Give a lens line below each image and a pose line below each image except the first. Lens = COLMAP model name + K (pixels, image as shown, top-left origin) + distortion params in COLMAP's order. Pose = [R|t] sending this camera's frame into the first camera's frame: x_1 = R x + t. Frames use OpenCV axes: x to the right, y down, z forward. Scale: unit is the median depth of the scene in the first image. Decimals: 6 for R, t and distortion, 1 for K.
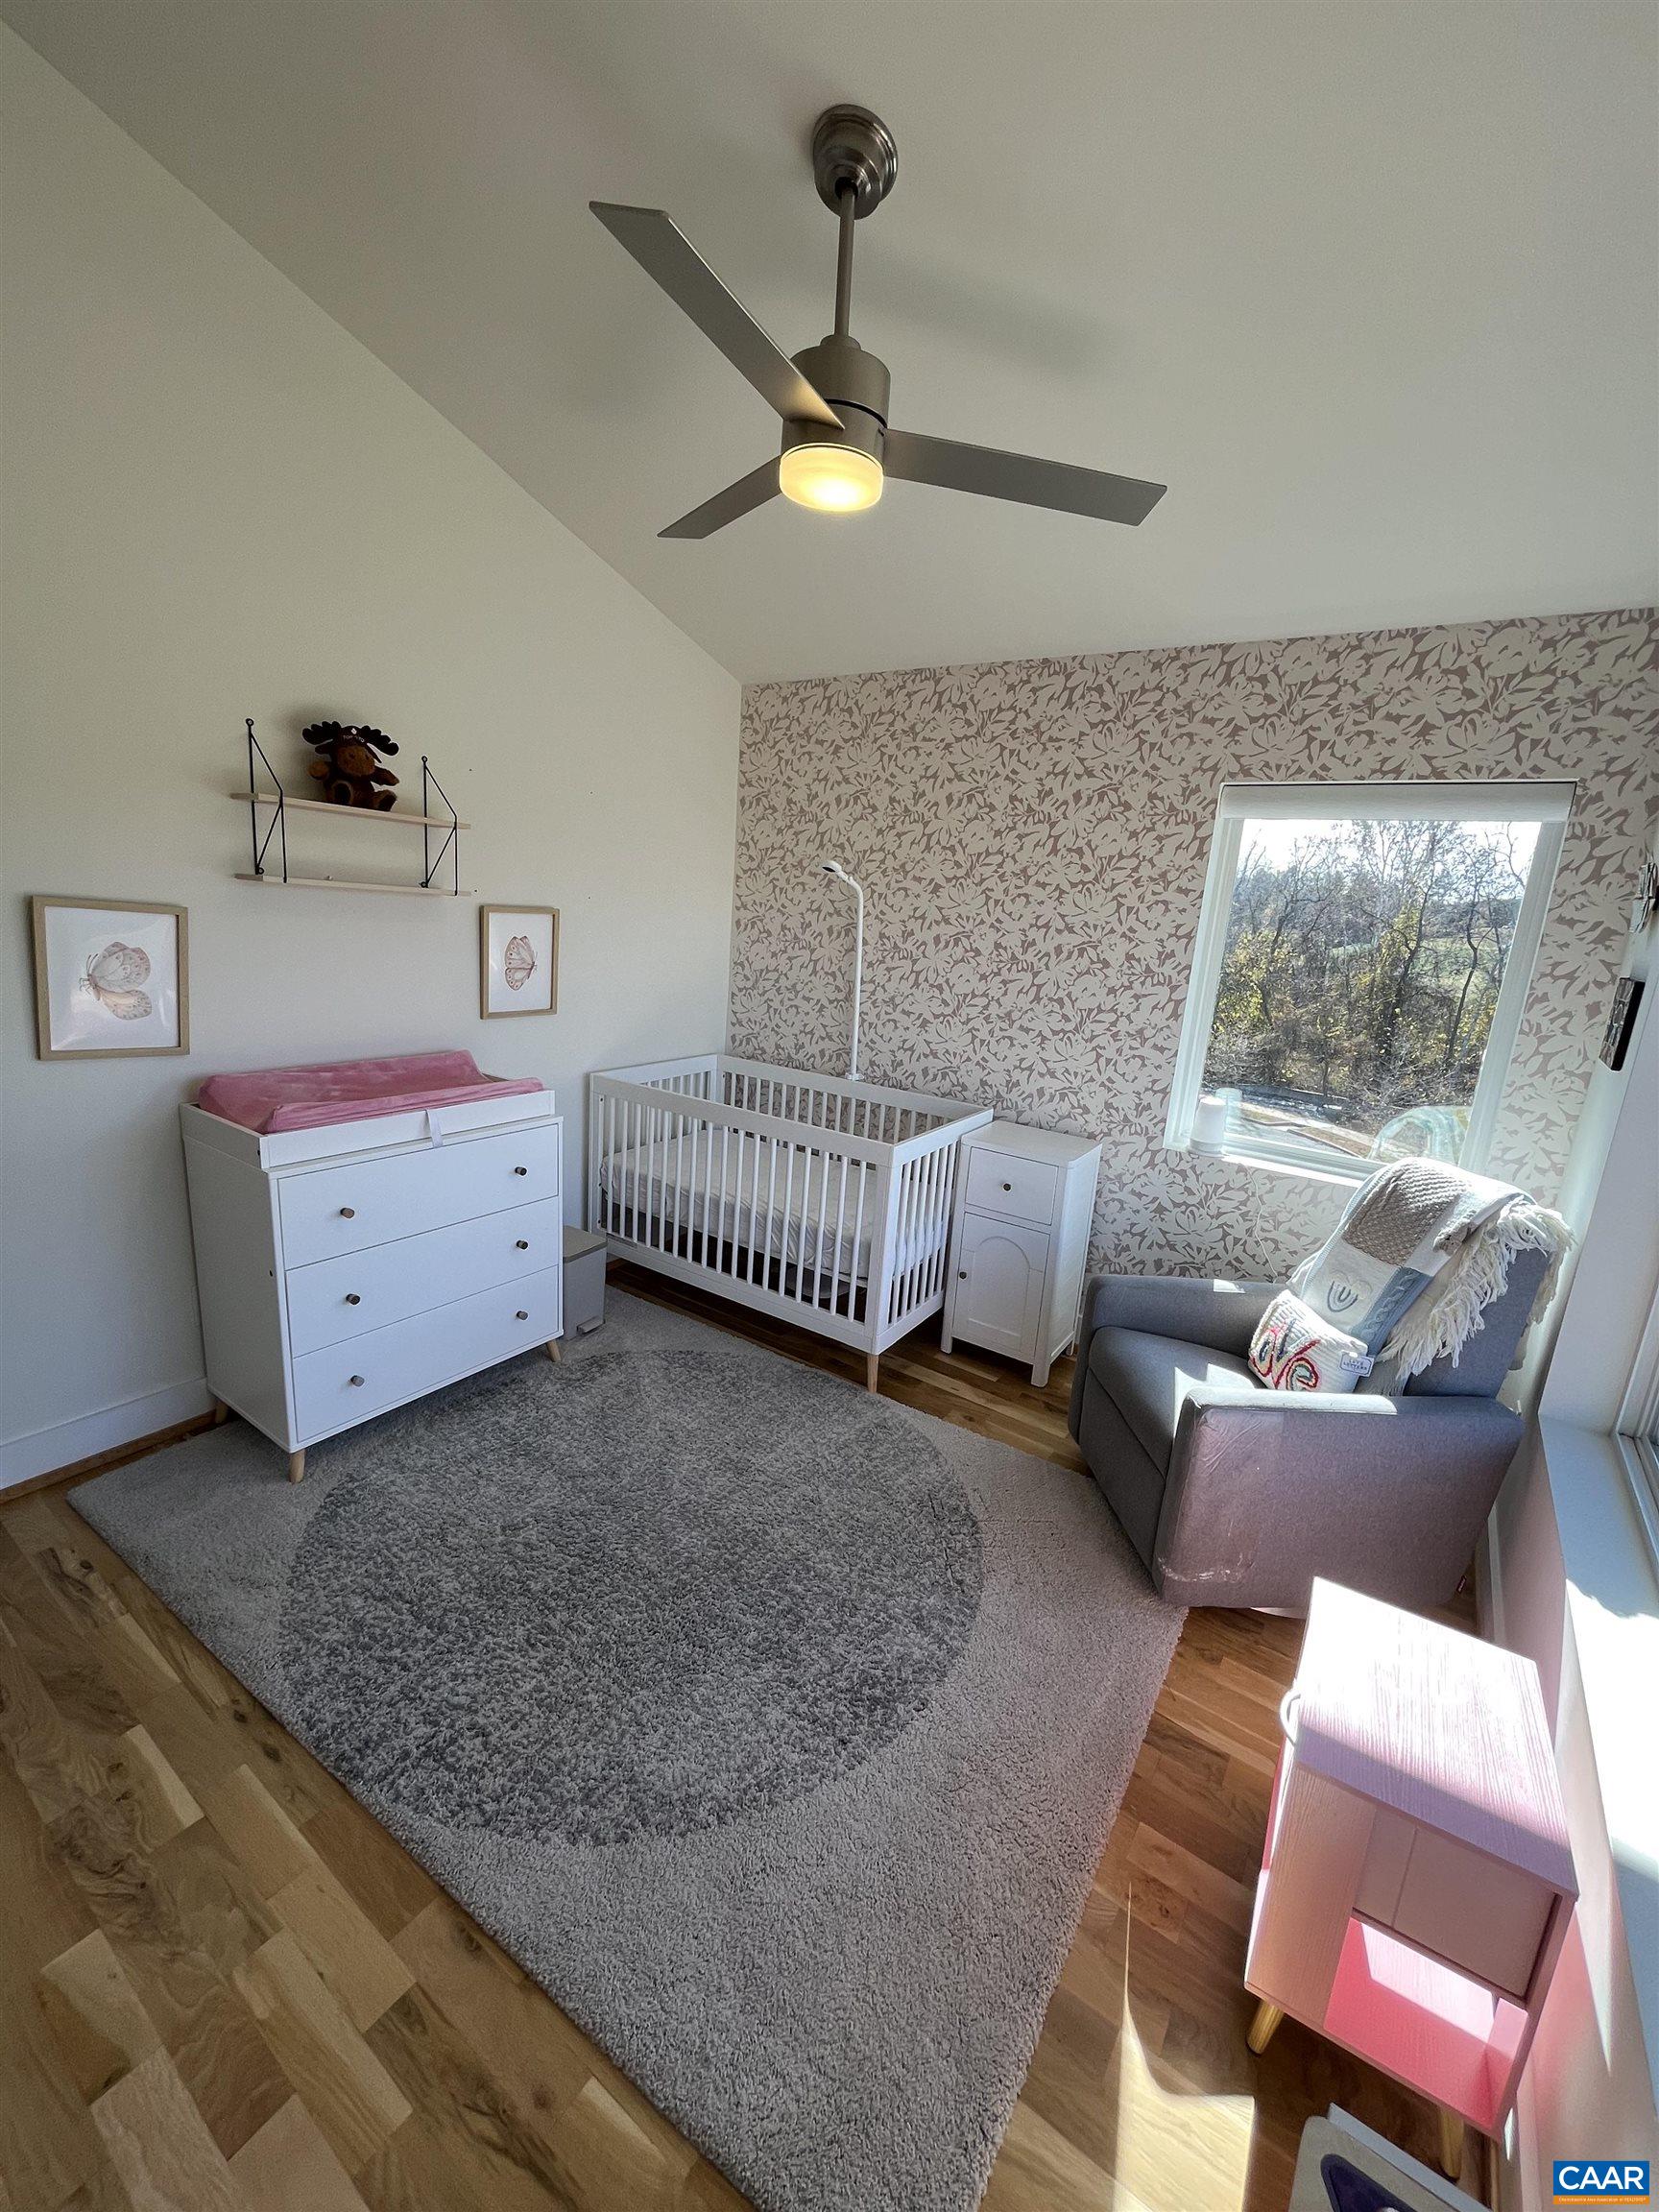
lens RADIAL K [[893.2, 0, 830.5], [0, 893.2, 1097.5], [0, 0, 1]] dist [-0.000081, -0.000625]
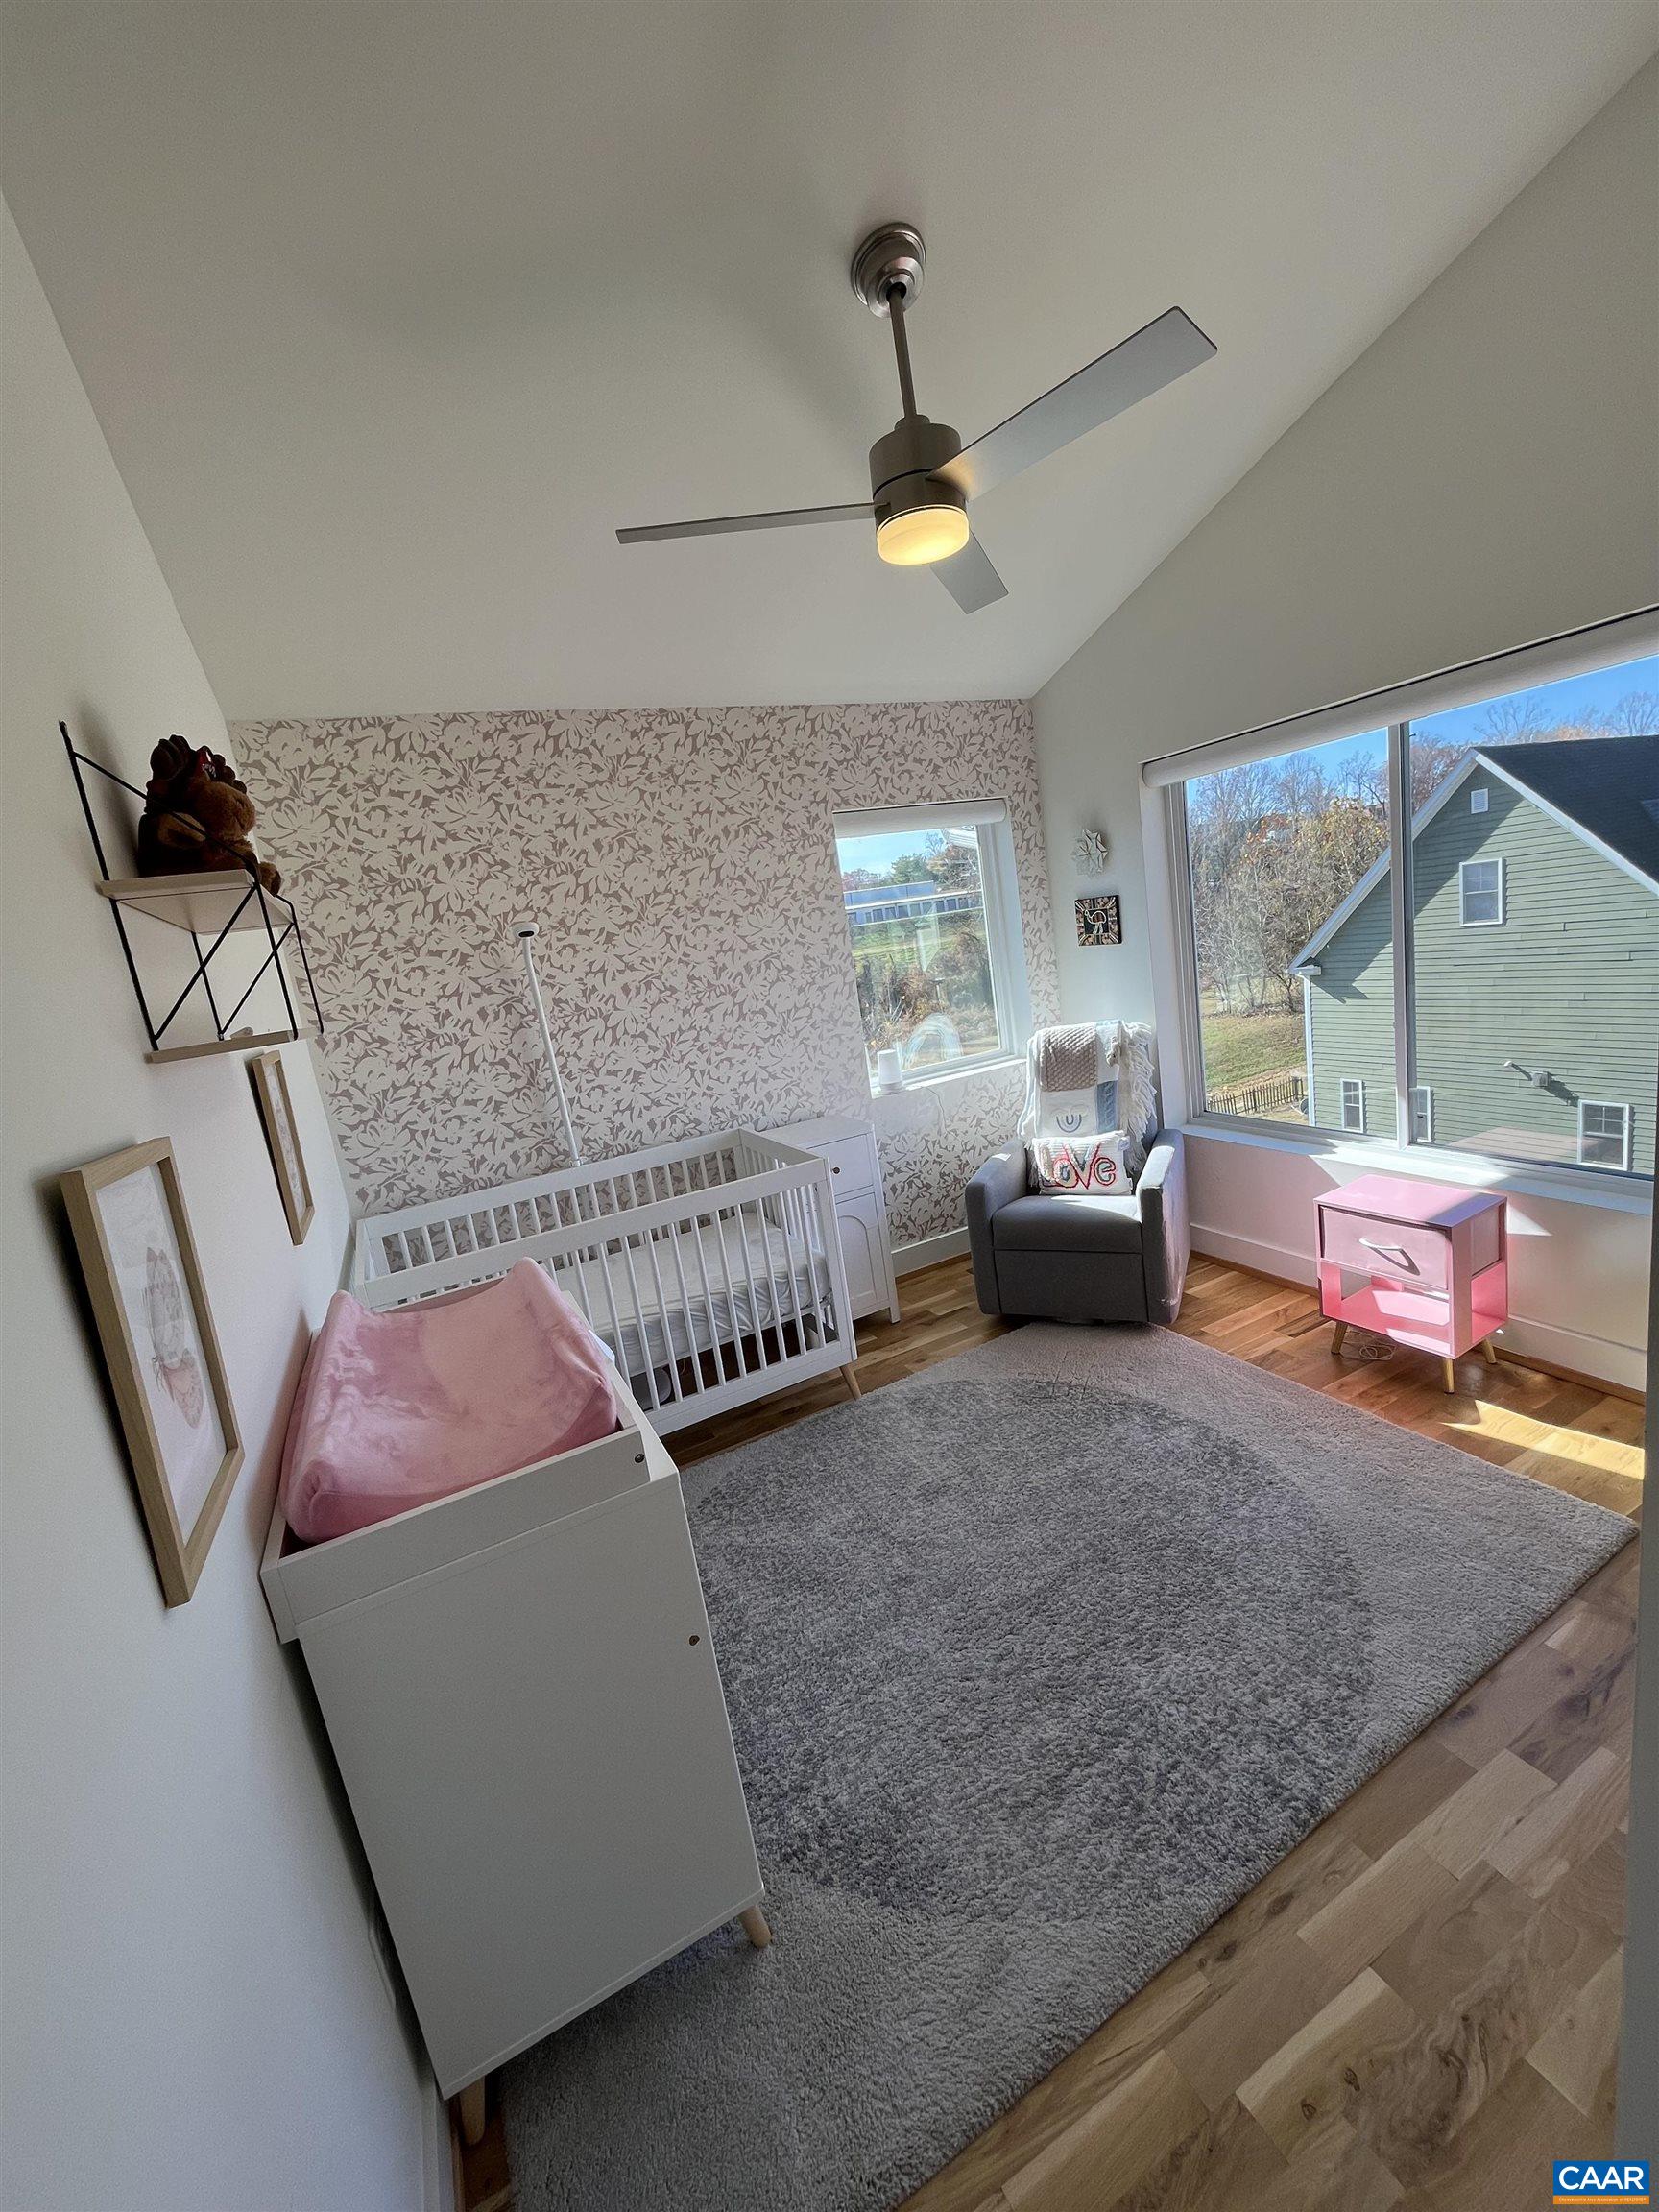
lens RADIAL K [[893.2, 0, 829.8], [0, 893.2, 1100.1], [0, 0, 1]] dist [-0.000081, -0.000625]
pose [[0.468076, -0.301996, 0.830484, -0.709470], [0.361452, 0.923011, 0.131921, -0.131348], [-0.806386, 0.238431, 0.541196, 0.382991]]
